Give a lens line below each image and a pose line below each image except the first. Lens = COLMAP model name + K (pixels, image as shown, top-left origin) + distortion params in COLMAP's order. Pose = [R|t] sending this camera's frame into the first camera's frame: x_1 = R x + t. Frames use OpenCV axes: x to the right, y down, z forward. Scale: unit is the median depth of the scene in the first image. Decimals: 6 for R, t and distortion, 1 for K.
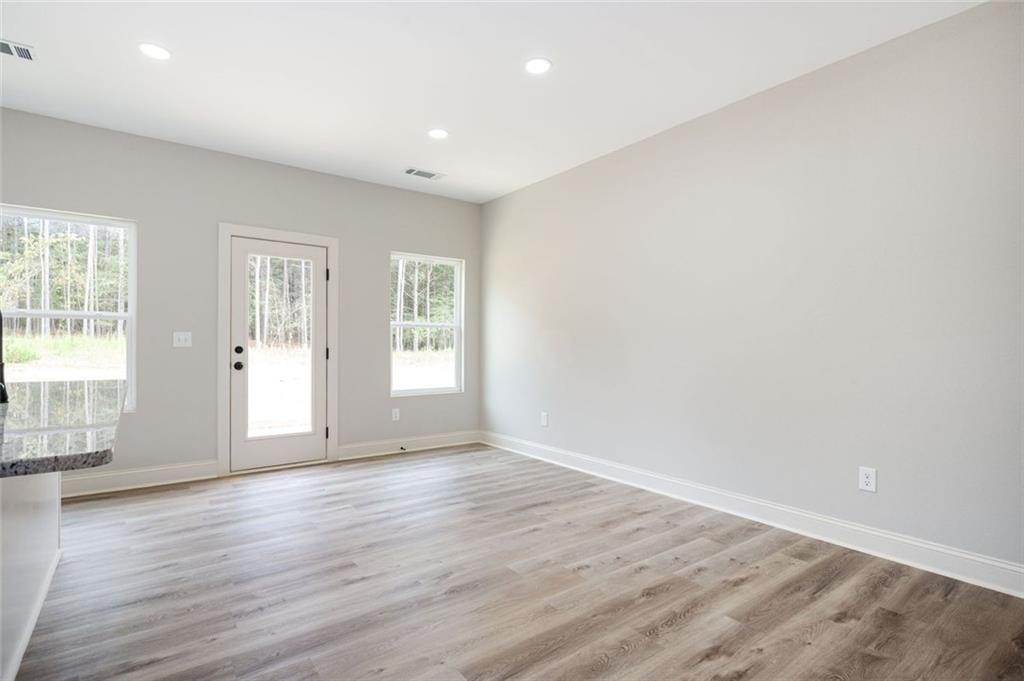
lens RADIAL K [[516.4, 0, 512.0], [0, 516.4, 340.5], [0, 0, 1]] dist [0.000222, -0.000366]
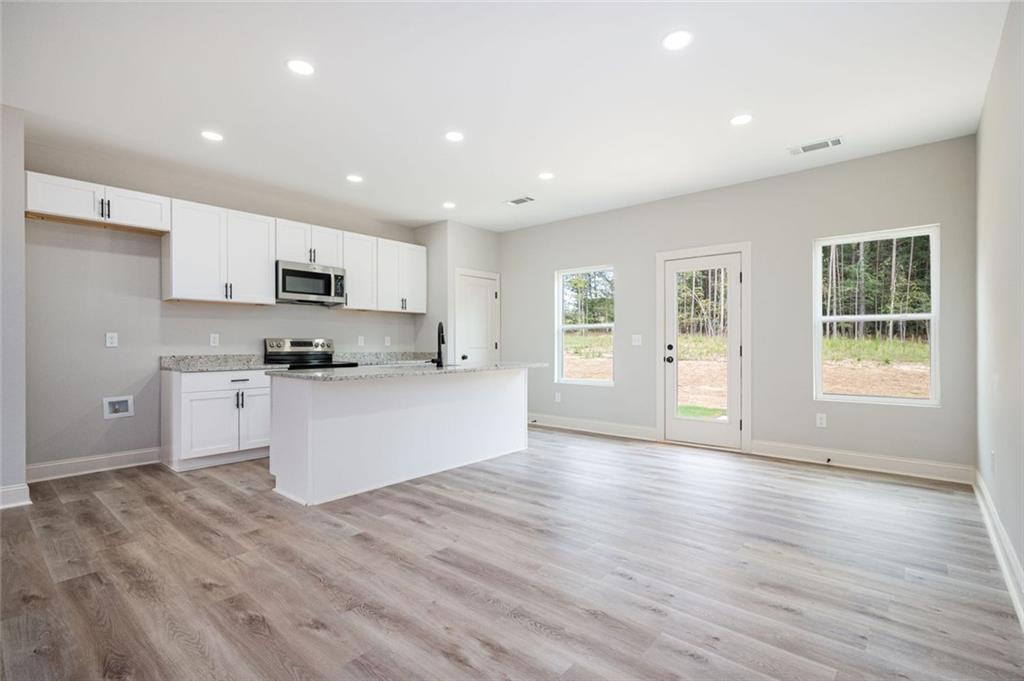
lens RADIAL K [[476.2, 0, 512.0], [0, 476.2, 340.5], [0, 0, 1]] dist [-0.000704, -0.000141]
pose [[0.201949, -0.011578, -0.979328, 0.837194], [0.012534, 0.999879, -0.009236, 0.010546], [0.979316, -0.010409, 0.202070, 0.545430]]
